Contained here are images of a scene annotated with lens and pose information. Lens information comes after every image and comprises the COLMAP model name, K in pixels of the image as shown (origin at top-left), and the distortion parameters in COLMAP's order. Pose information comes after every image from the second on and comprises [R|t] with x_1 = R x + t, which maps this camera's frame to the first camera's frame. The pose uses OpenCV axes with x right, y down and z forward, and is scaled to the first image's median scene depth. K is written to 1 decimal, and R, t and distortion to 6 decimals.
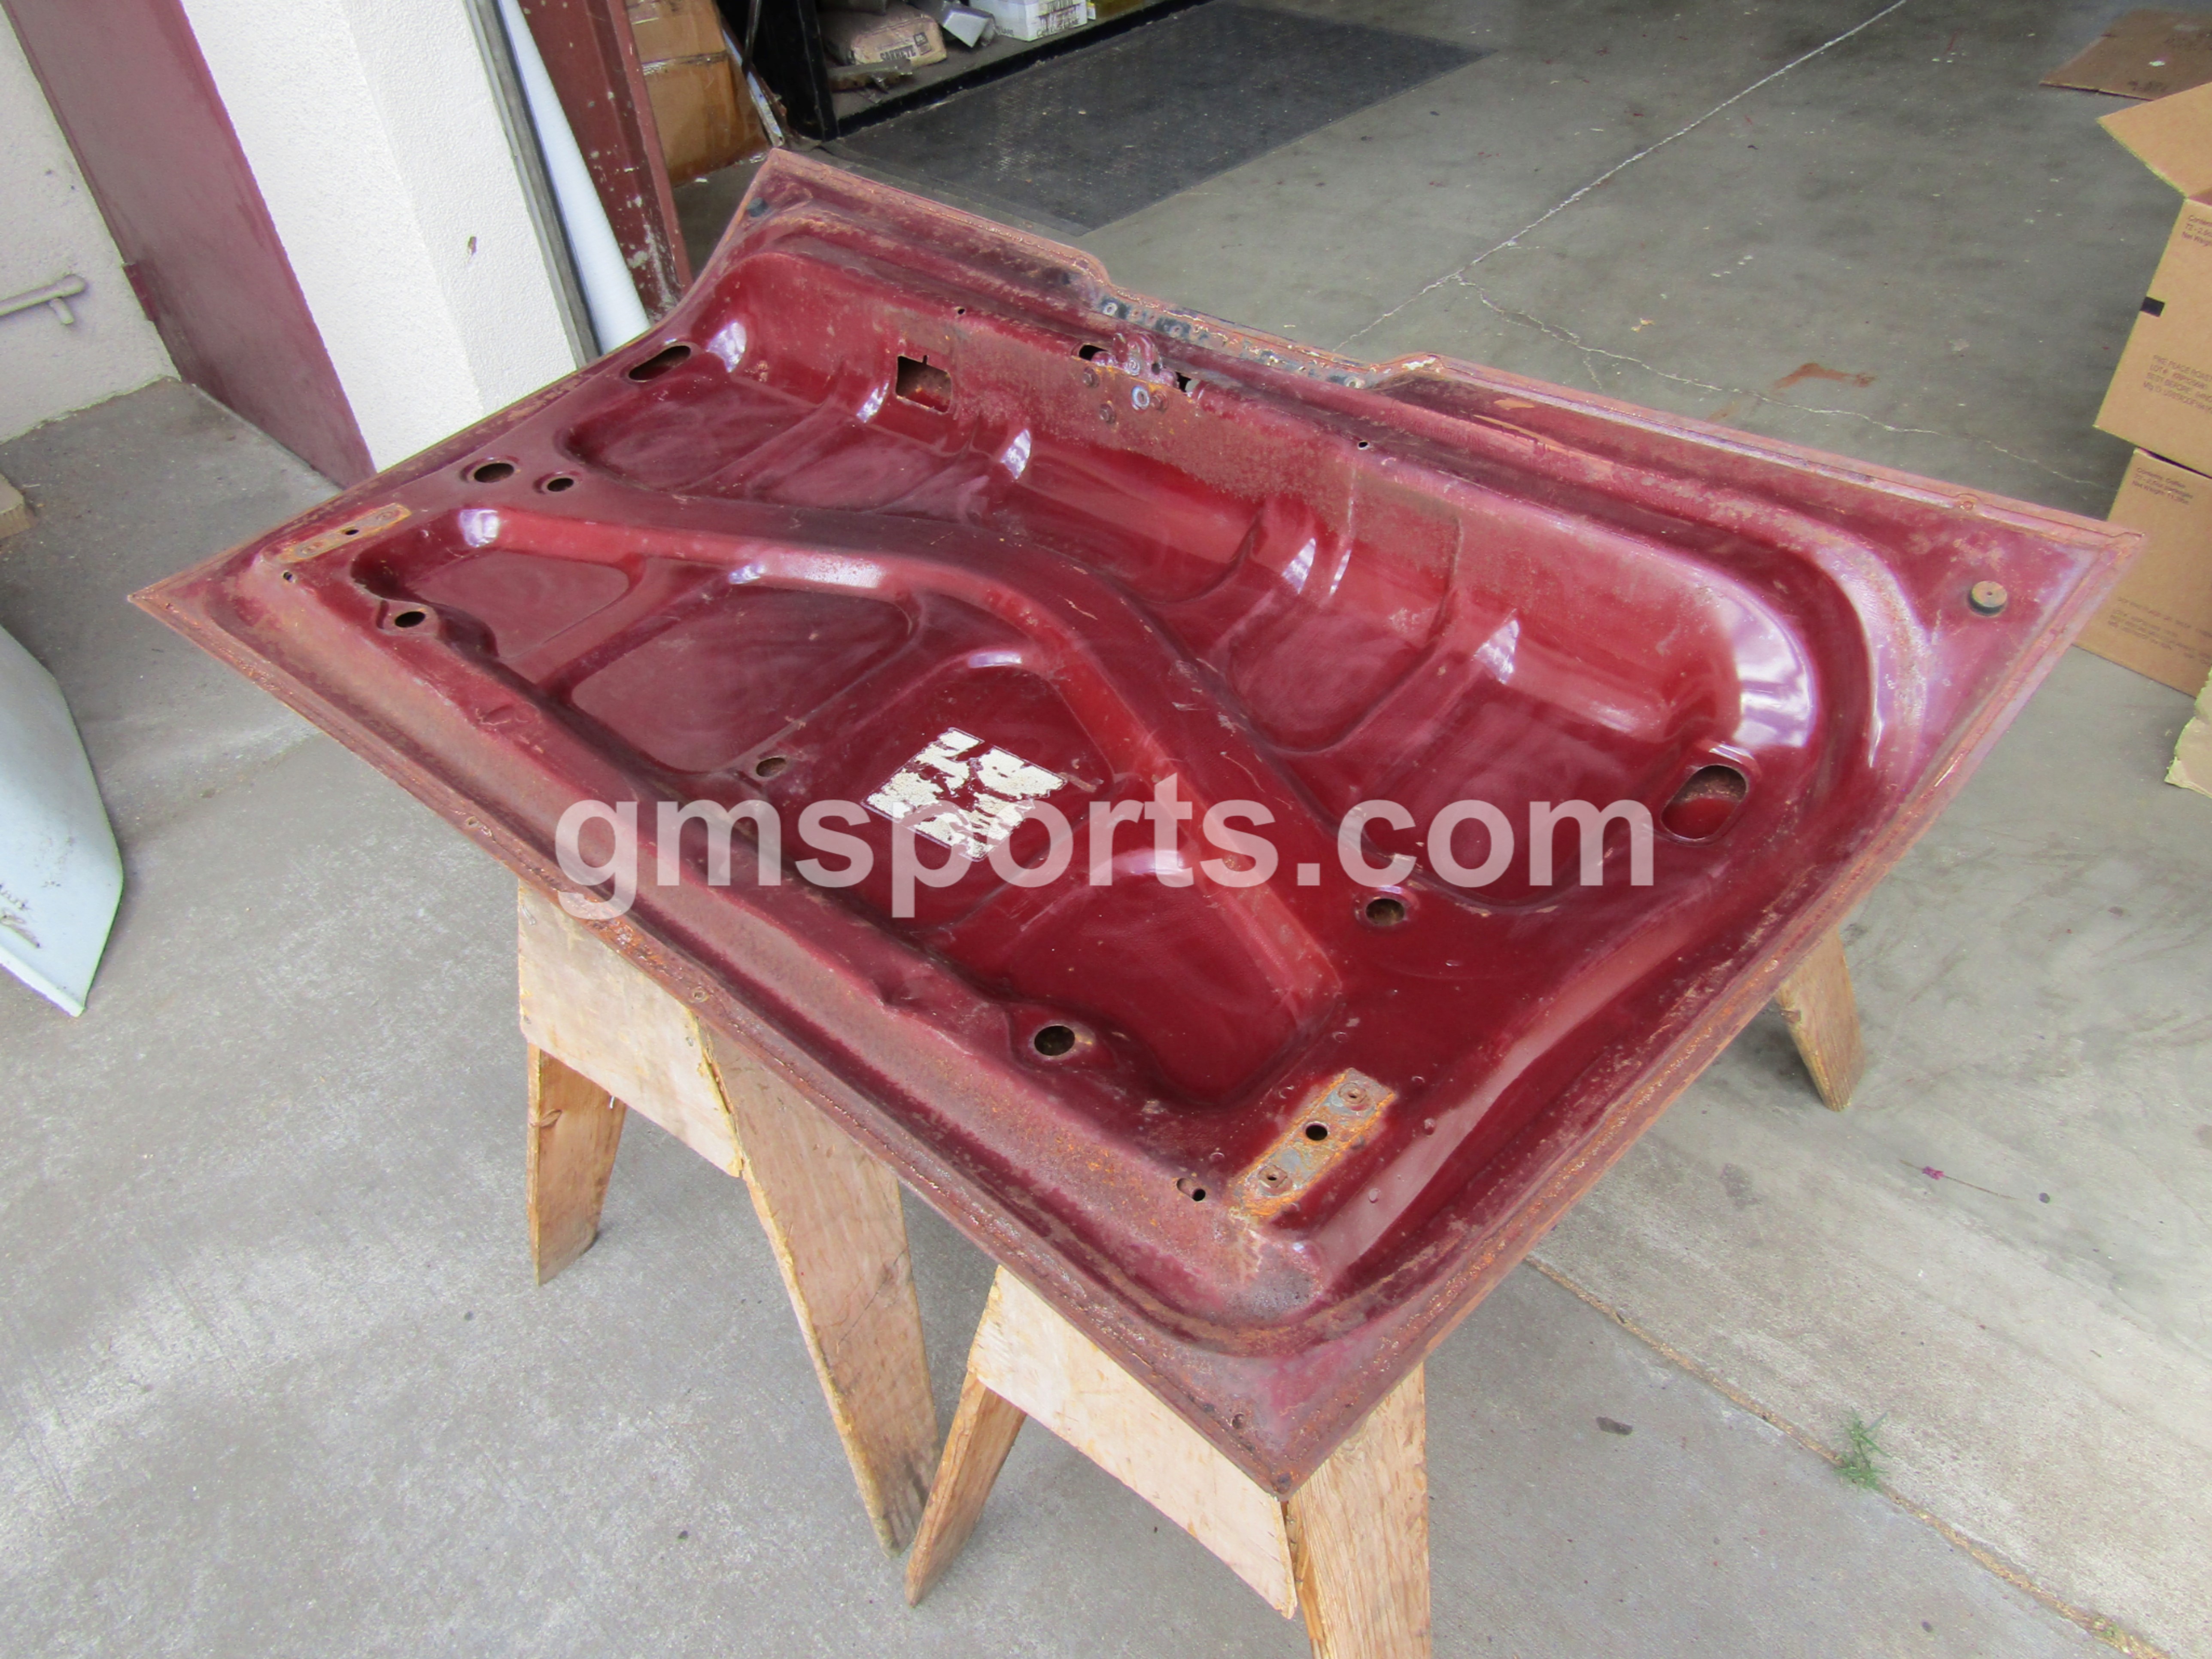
lens RADIAL K [[1574.3, 0, 1100.0], [0, 1574.3, 833.6], [0, 0, 1]] dist [-0.010002, 0.003995]
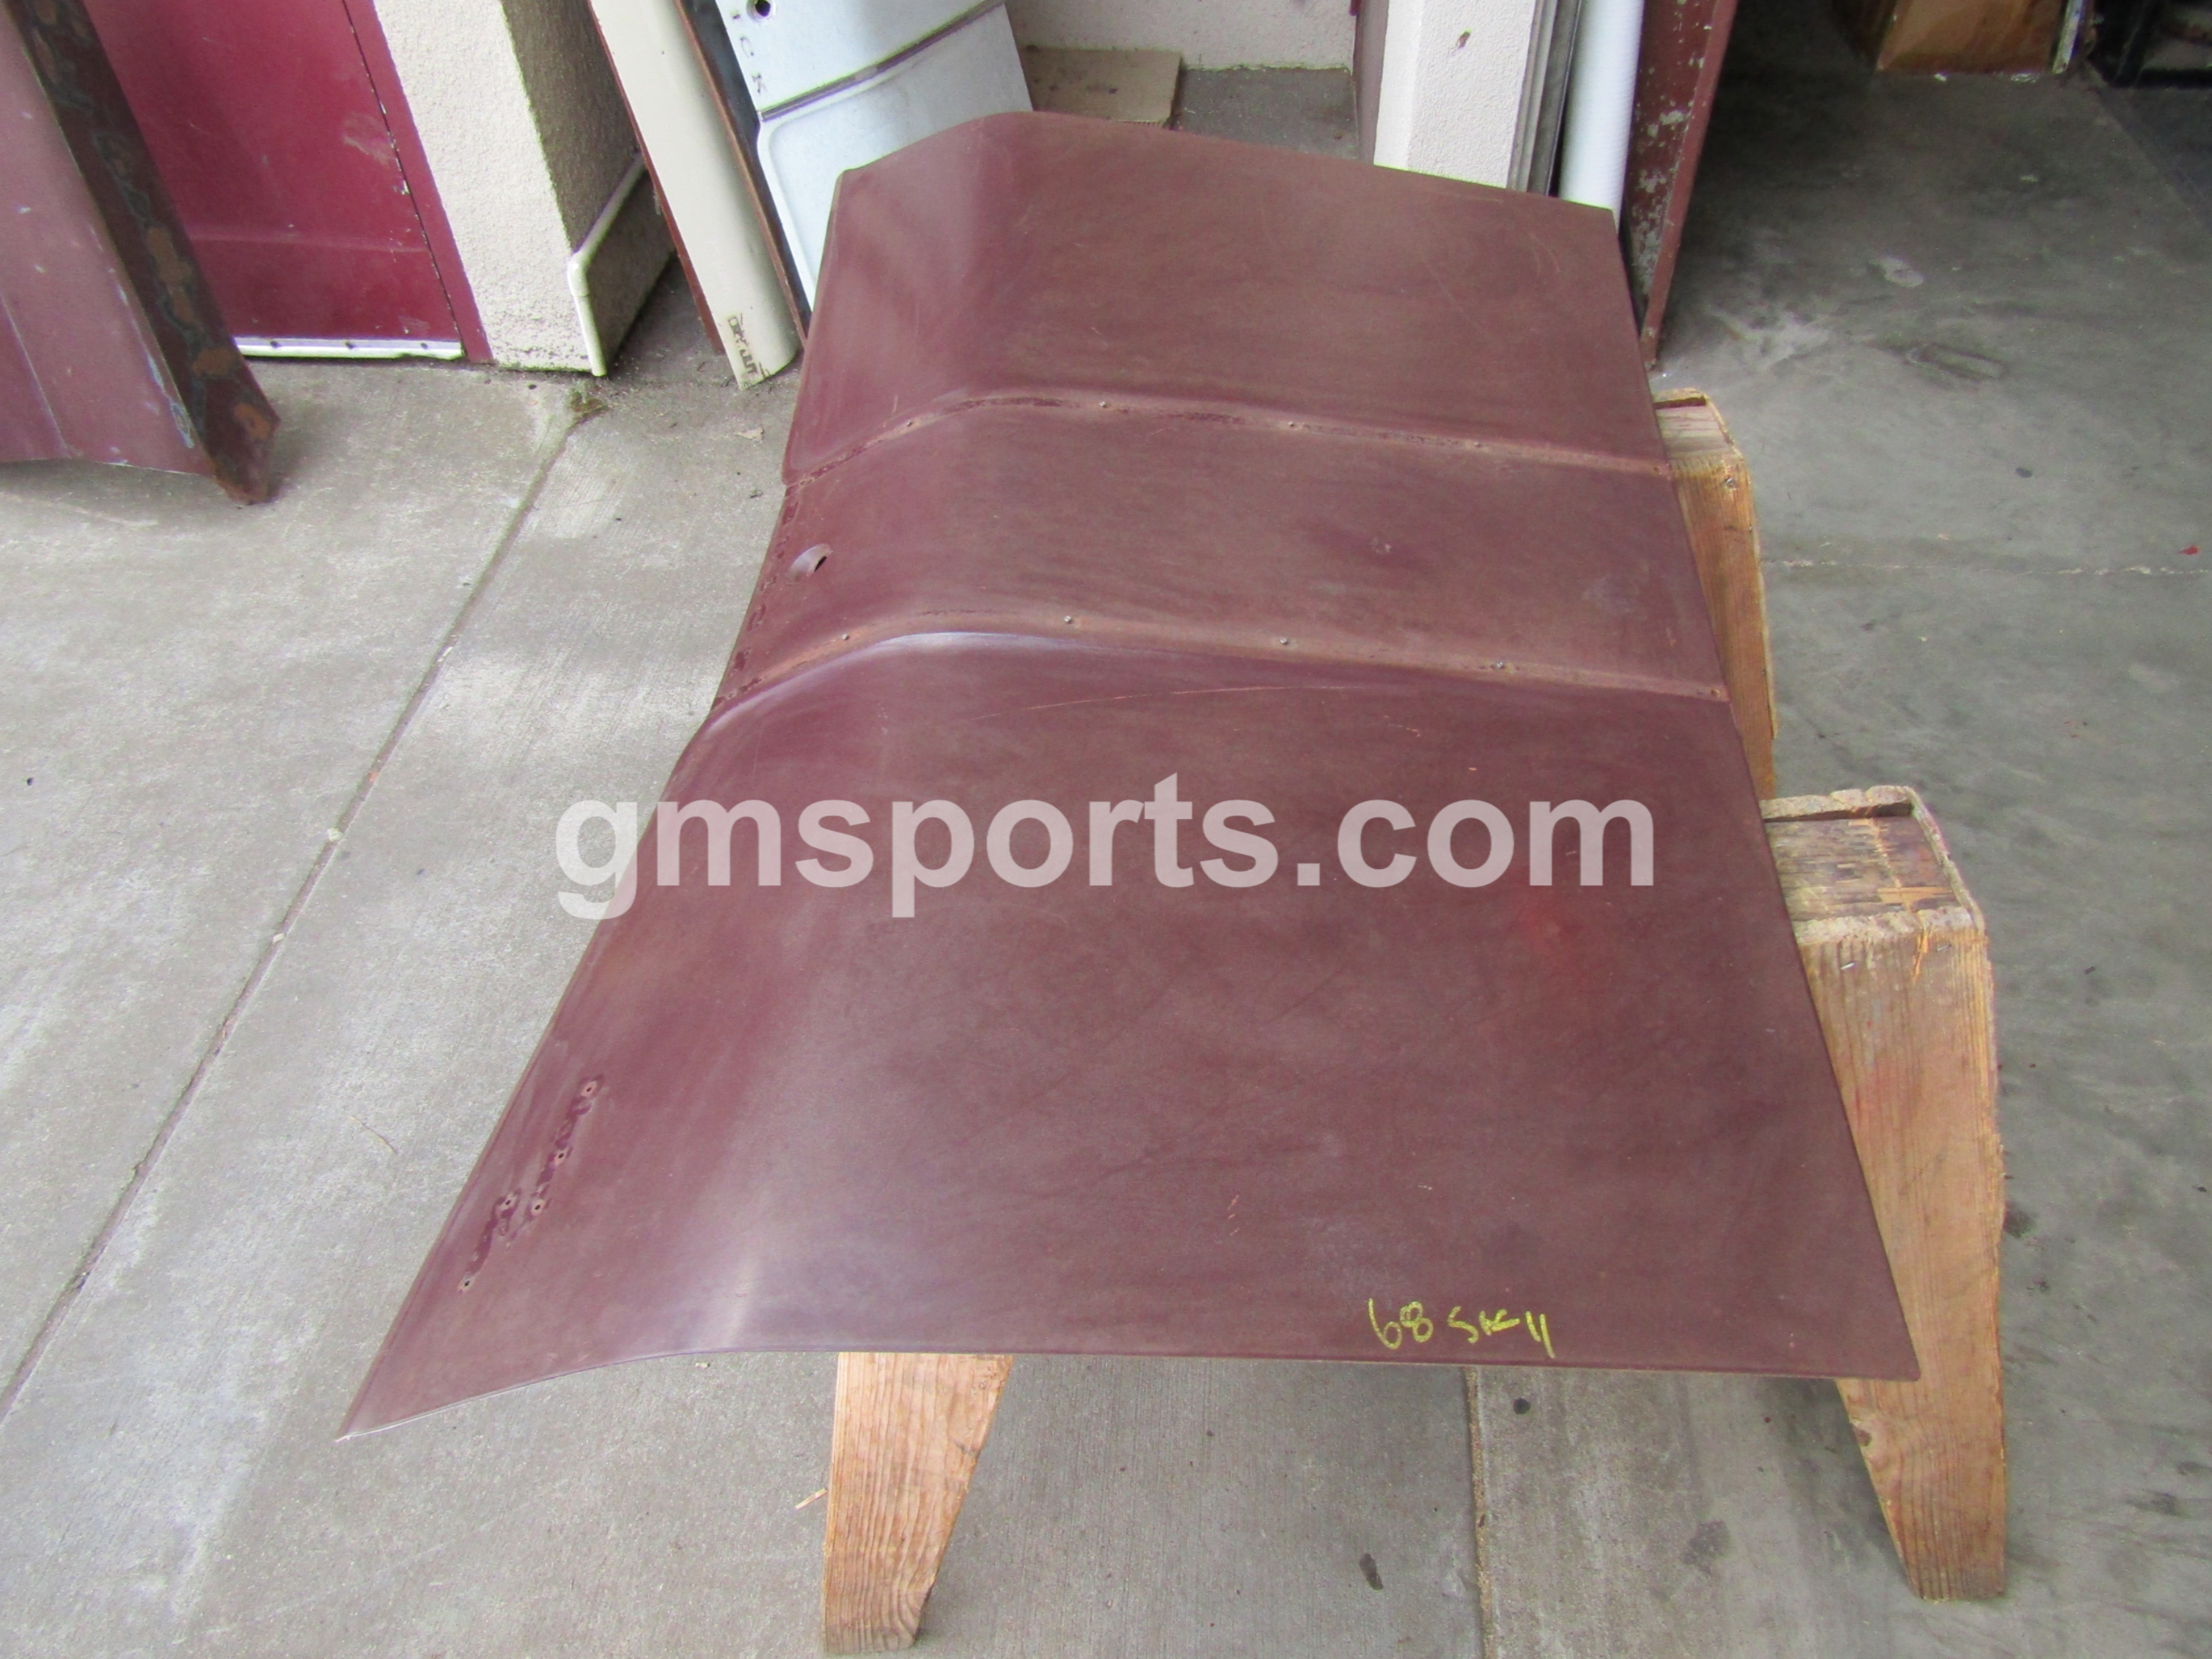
lens RADIAL K [[1574.3, 0, 1100.4], [0, 1574.3, 829.6], [0, 0, 1]] dist [-0.010002, 0.003995]
pose [[0.626877, 0.596498, -0.501214, 0.389792], [-0.537190, 0.796861, 0.276476, -0.147230], [0.564316, 0.095930, 0.819967, 0.061493]]
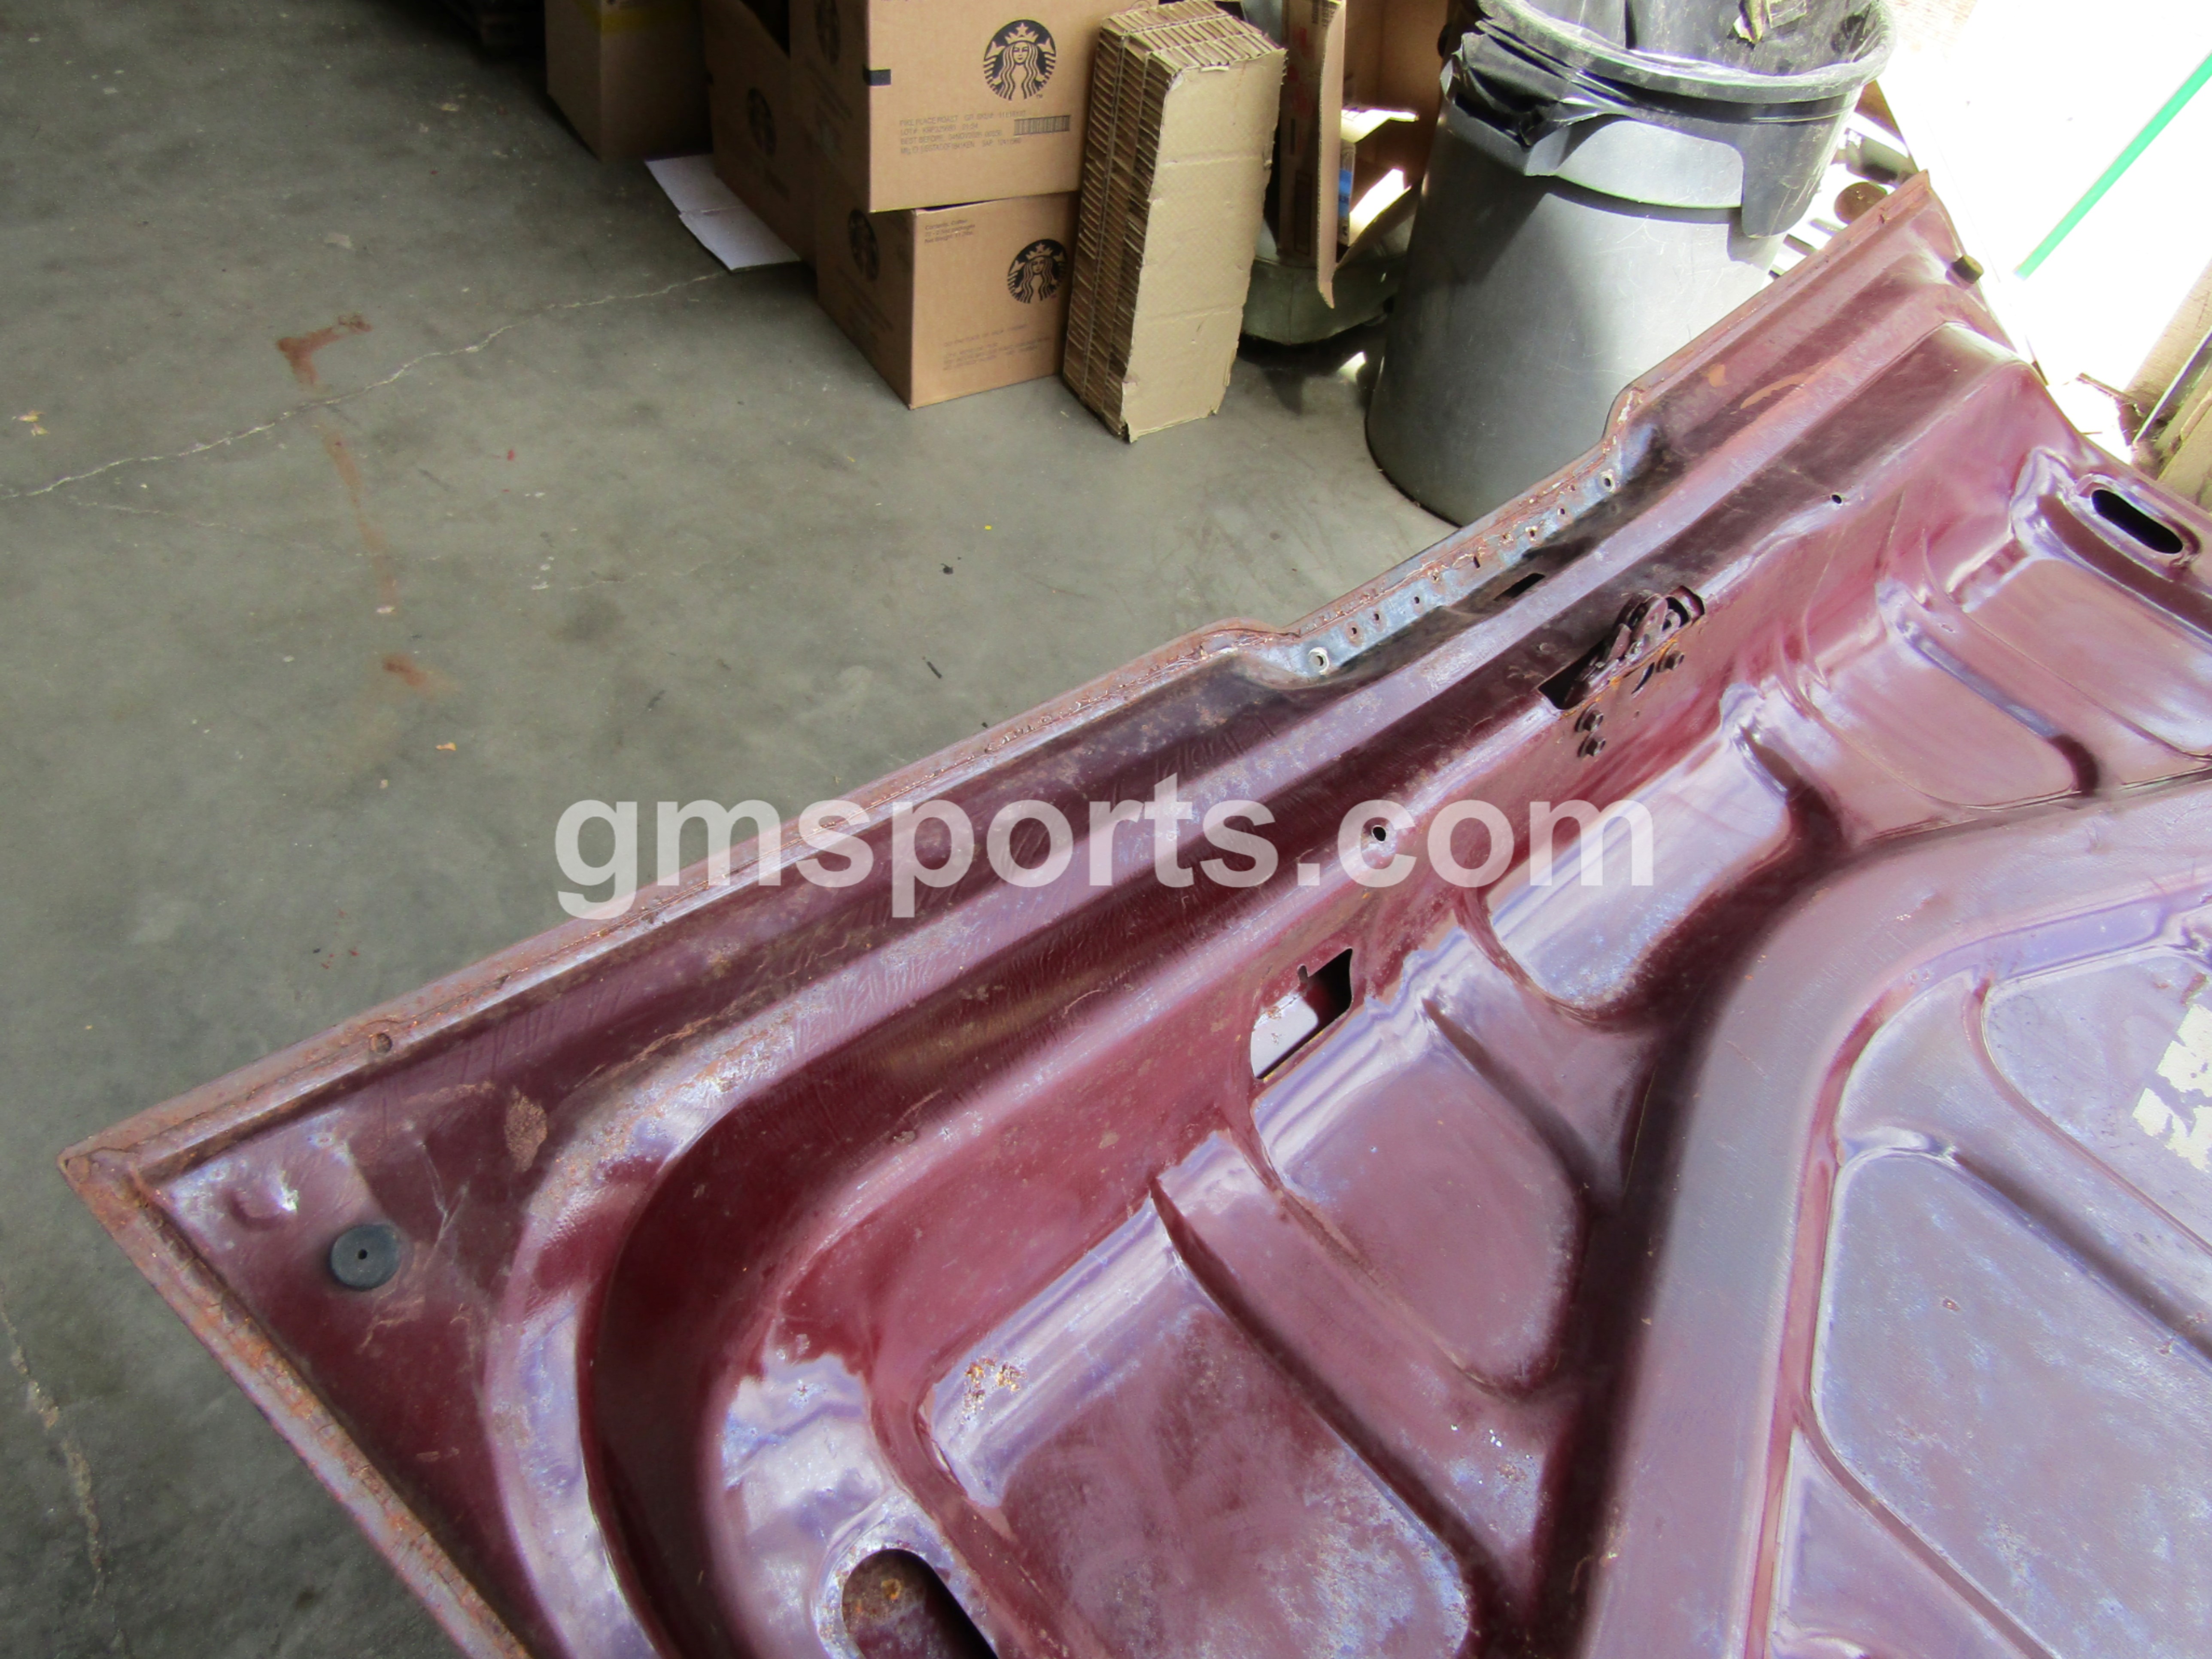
lens RADIAL K [[1574.3, 0, 1105.4], [0, 1574.3, 830.0], [0, 0, 1]] dist [-0.010002, 0.003995]
pose [[0.083975, -0.686903, 0.721881, -0.403531], [0.577284, 0.624022, 0.526631, -0.569607], [-0.812214, 0.372507, 0.448940, 0.744917]]
